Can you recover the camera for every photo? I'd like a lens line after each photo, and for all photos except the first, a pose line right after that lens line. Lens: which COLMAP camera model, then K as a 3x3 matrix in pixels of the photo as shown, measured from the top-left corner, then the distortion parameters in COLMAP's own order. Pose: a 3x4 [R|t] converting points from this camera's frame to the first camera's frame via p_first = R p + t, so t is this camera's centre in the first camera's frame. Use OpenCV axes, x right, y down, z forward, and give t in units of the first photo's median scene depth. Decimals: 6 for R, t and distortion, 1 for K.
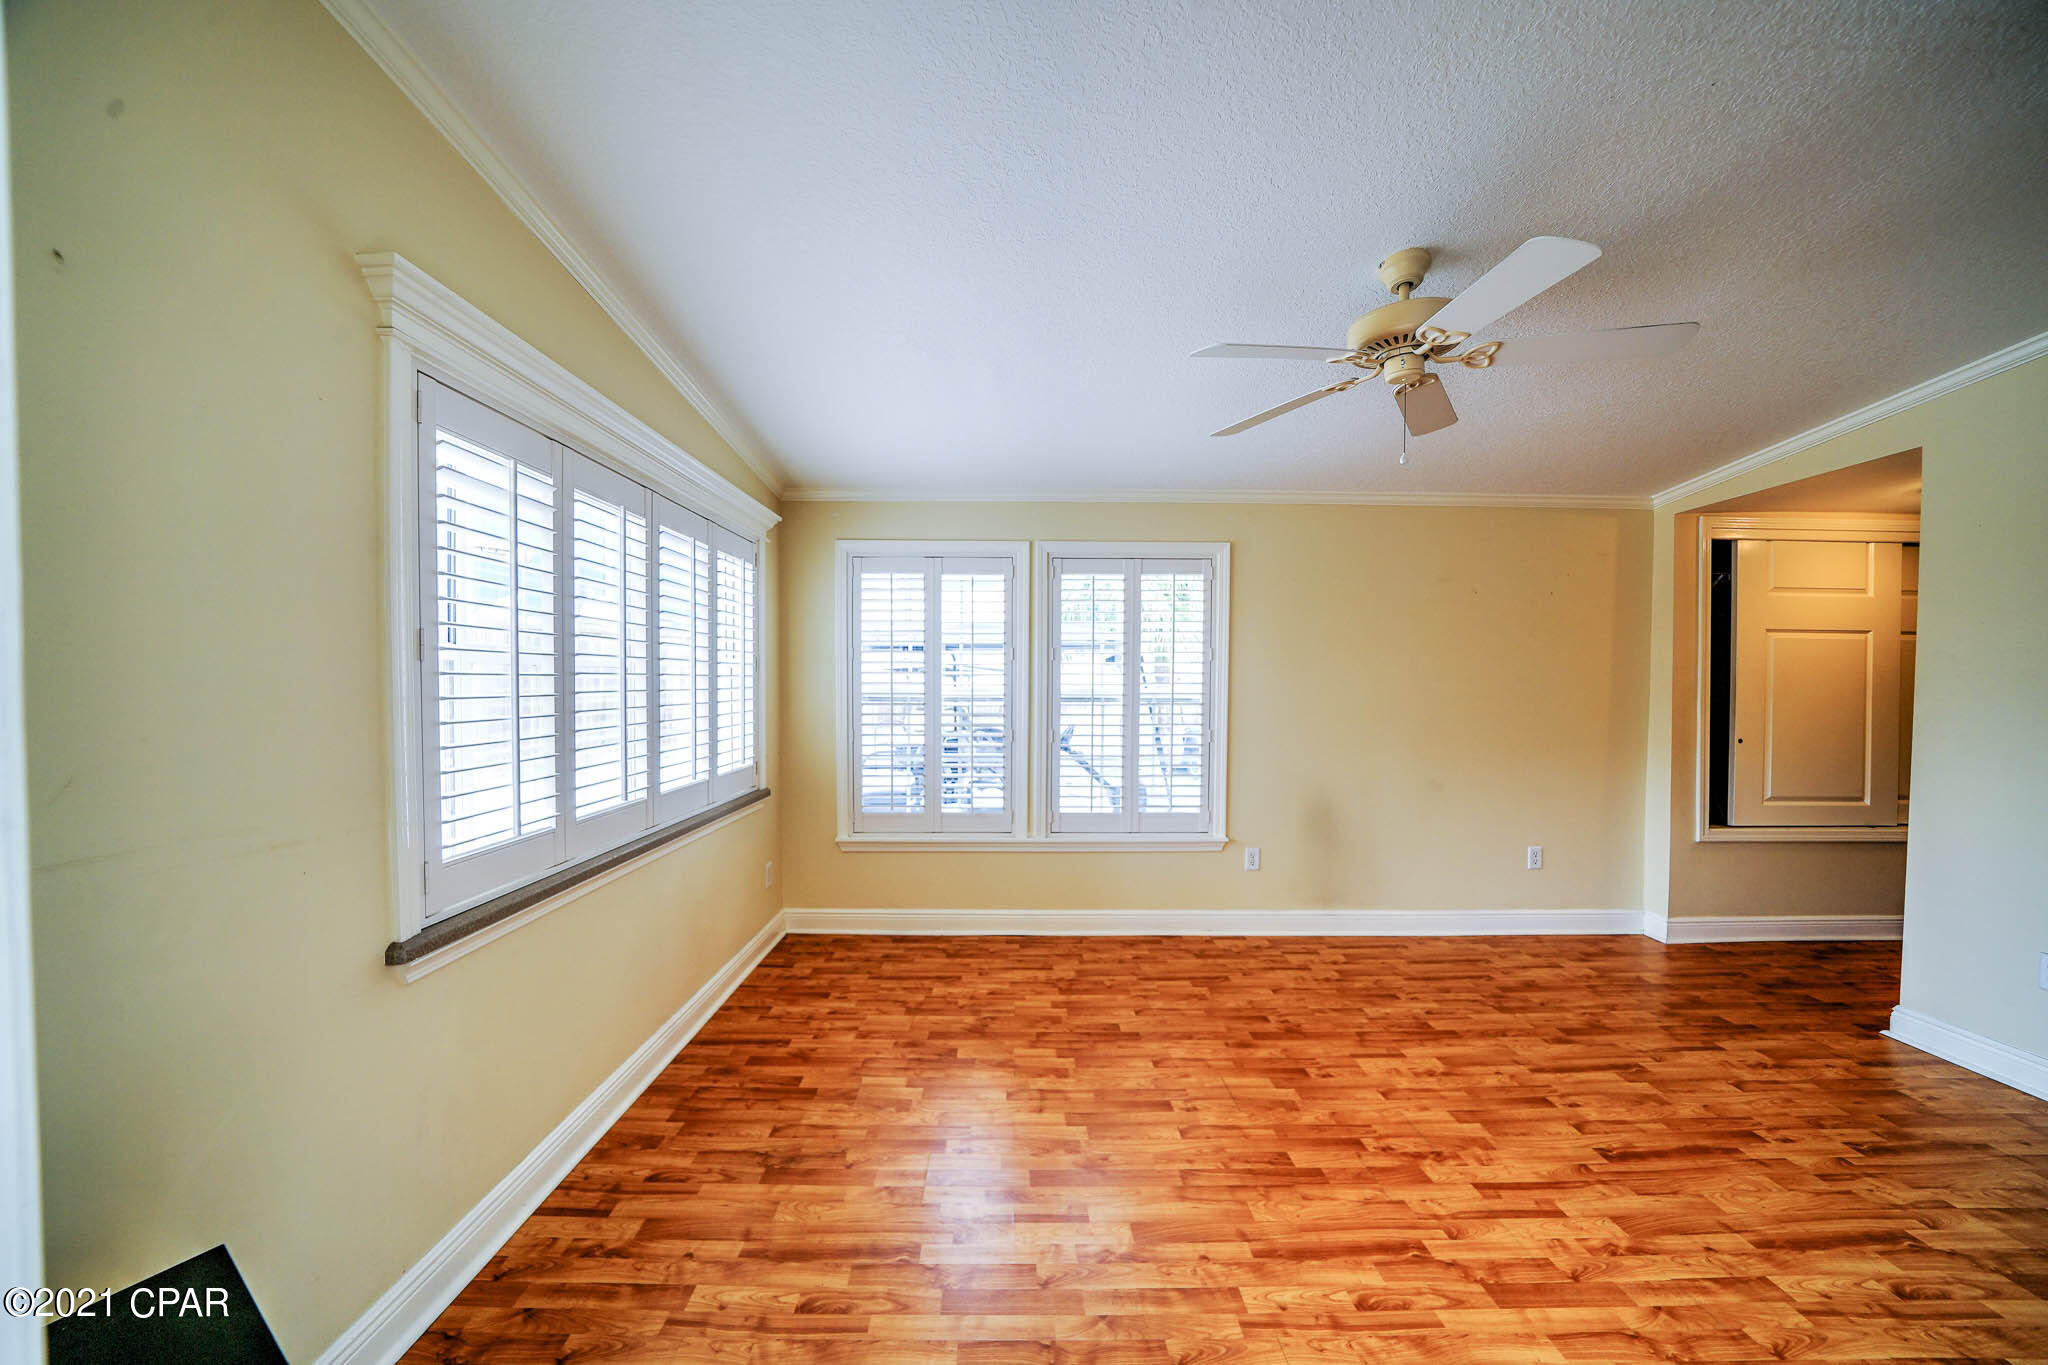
lens RADIAL K [[713.3, 0, 1006.2], [0, 713.3, 691.4], [0, 0, 1]] dist [-0.025316, 0.003095]
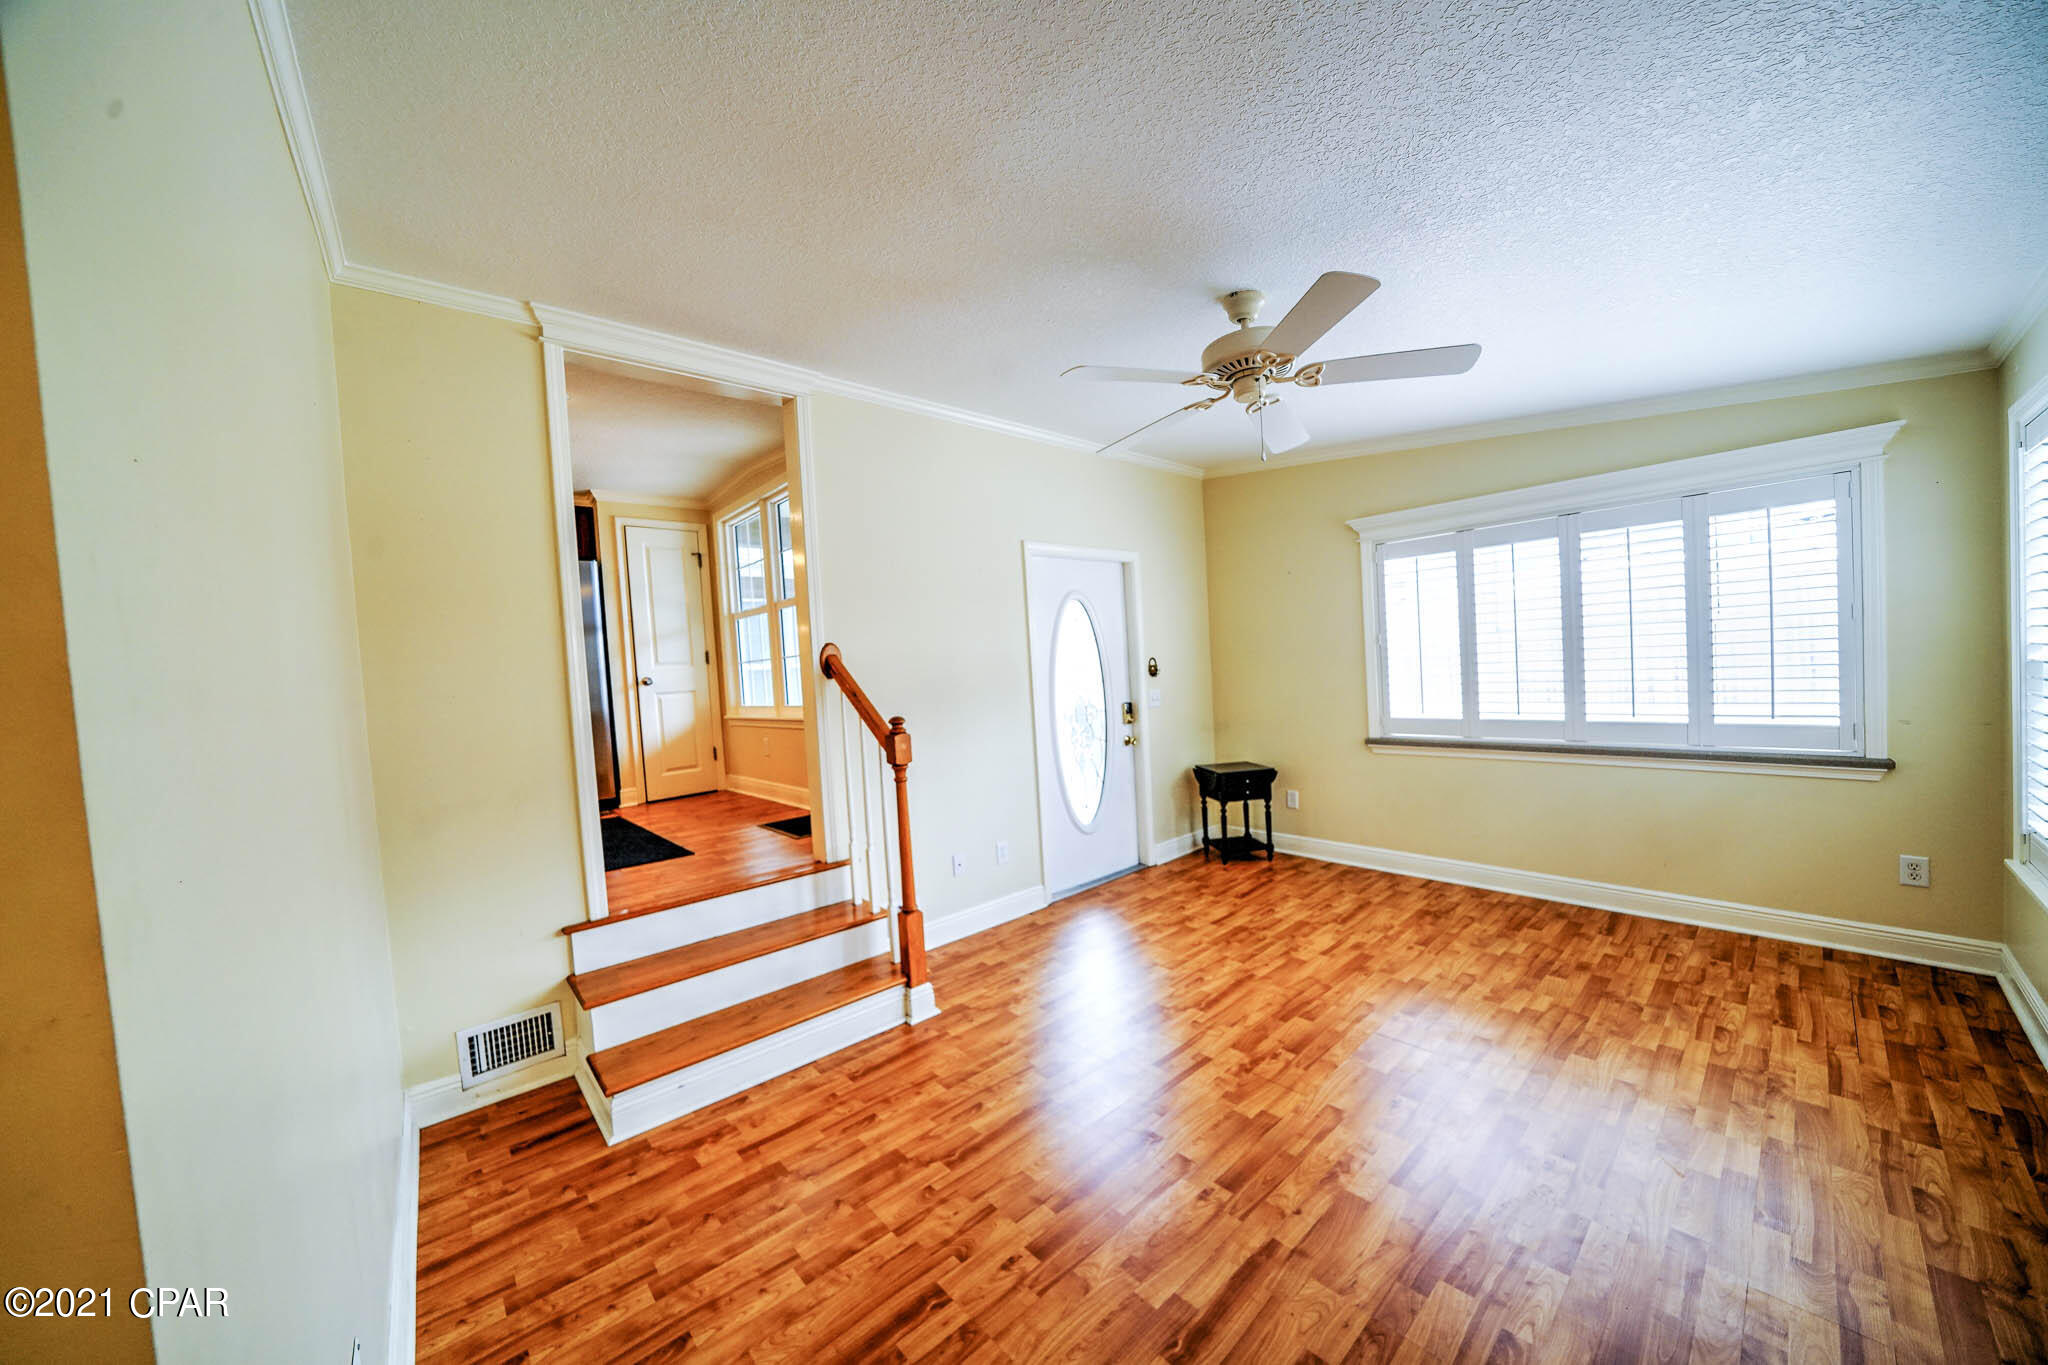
lens RADIAL K [[713.3, 0, 1005.8], [0, 713.3, 693.6], [0, 0, 1]] dist [-0.025316, 0.003095]
pose [[-0.758926, 0.060274, -0.648381, 1.142828], [0.038881, 0.998125, 0.047277, -0.021457], [0.650015, 0.010670, -0.759846, 1.130350]]
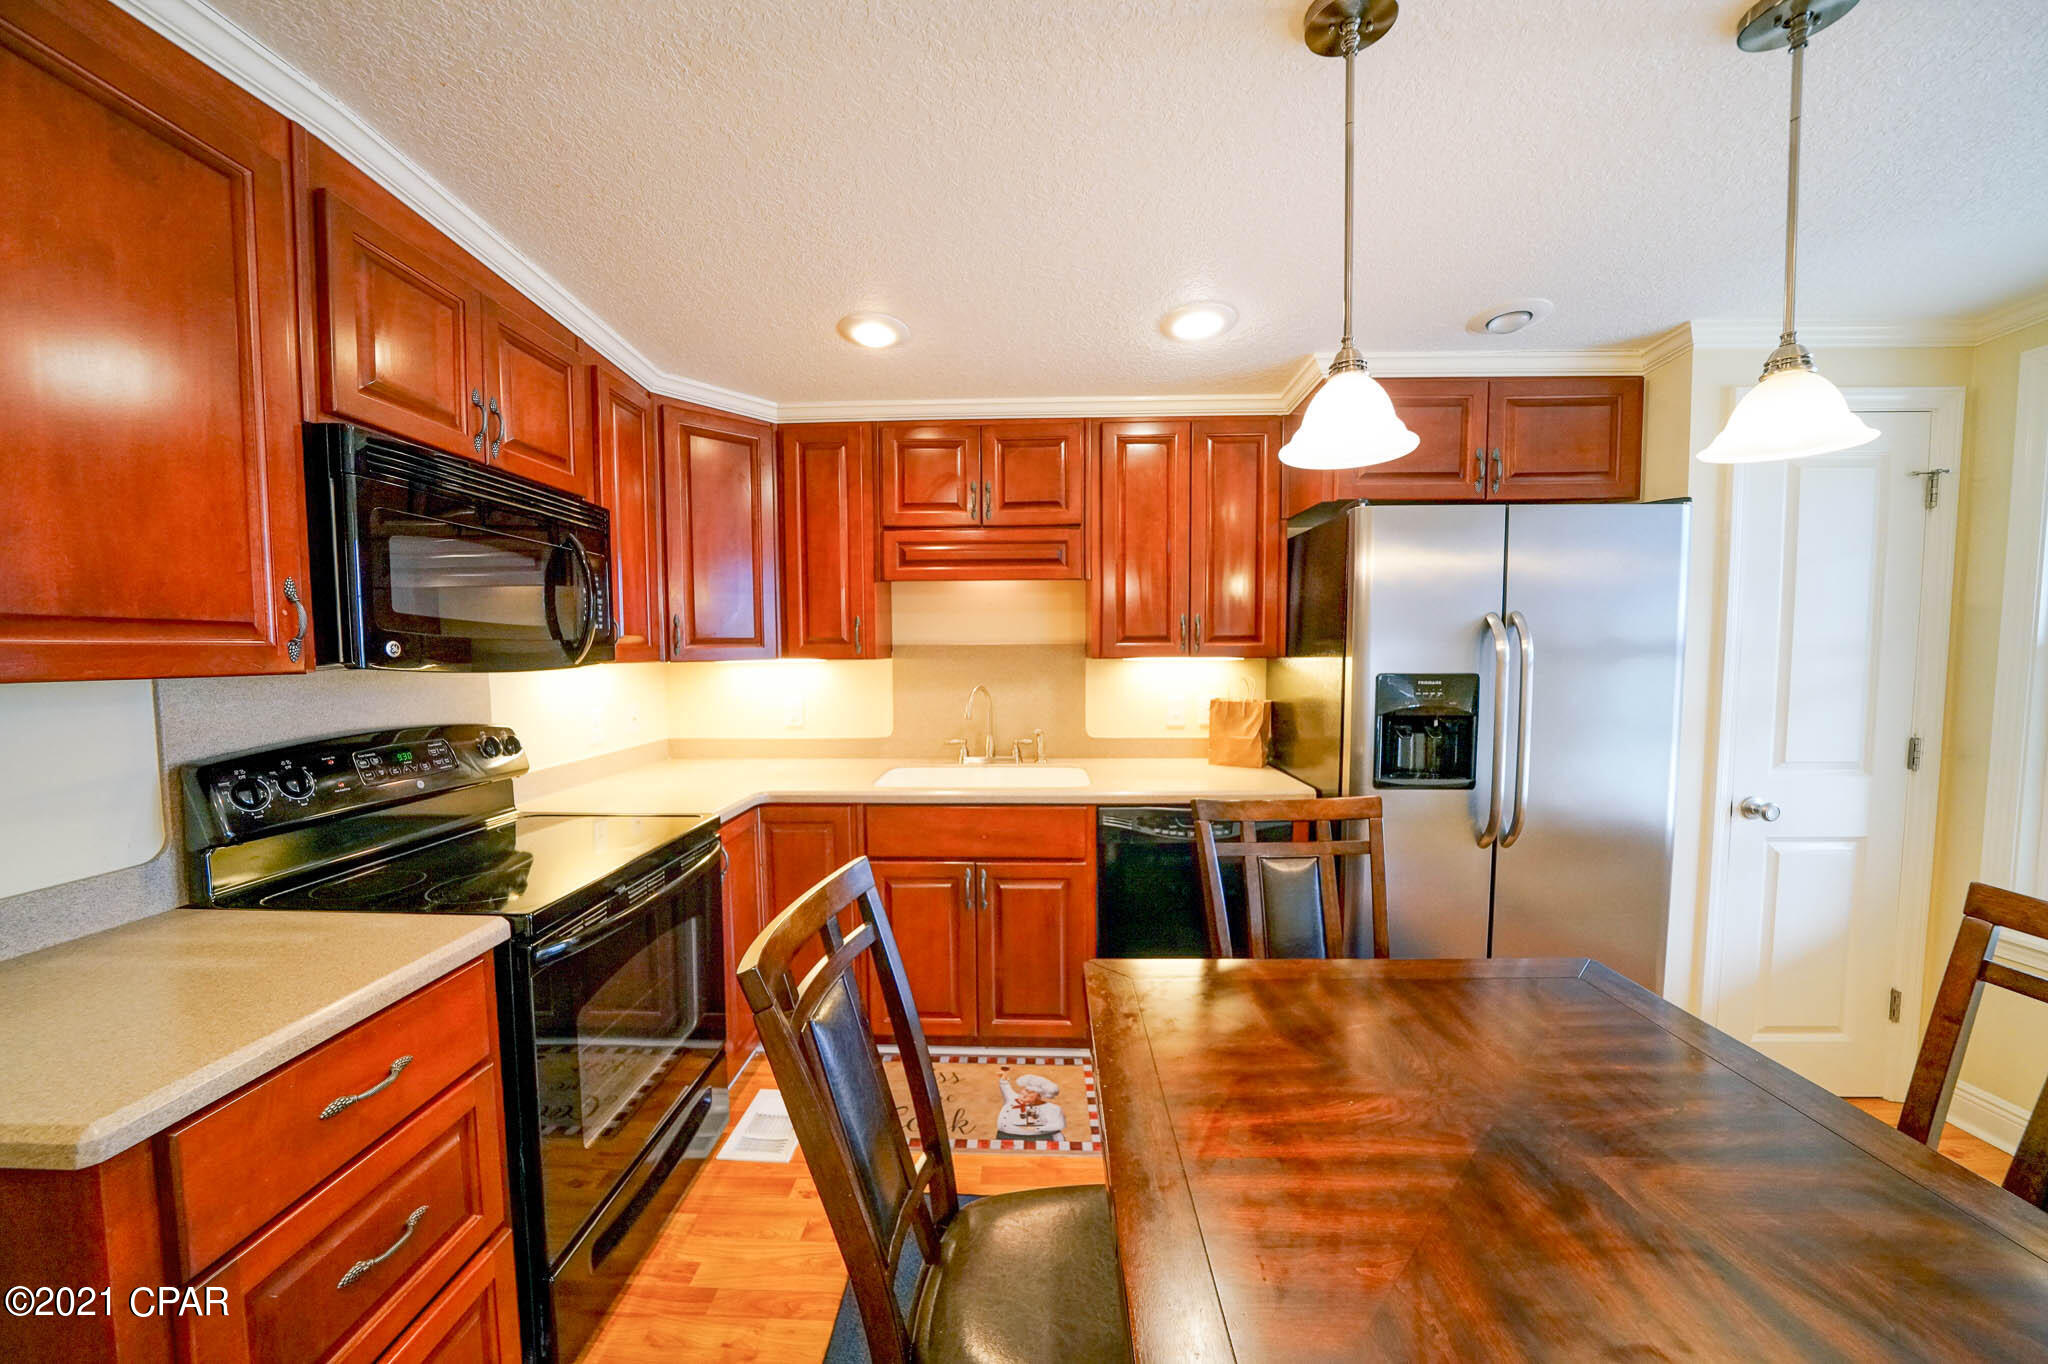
lens RADIAL K [[713.3, 0, 1007.5], [0, 713.3, 692.5], [0, 0, 1]] dist [-0.025316, 0.003095]
pose [[-0.998369, -0.010587, 0.056107, 1.376175], [-0.005727, 0.996272, 0.086083, -0.174926], [-0.056809, 0.085621, -0.994707, -0.123158]]
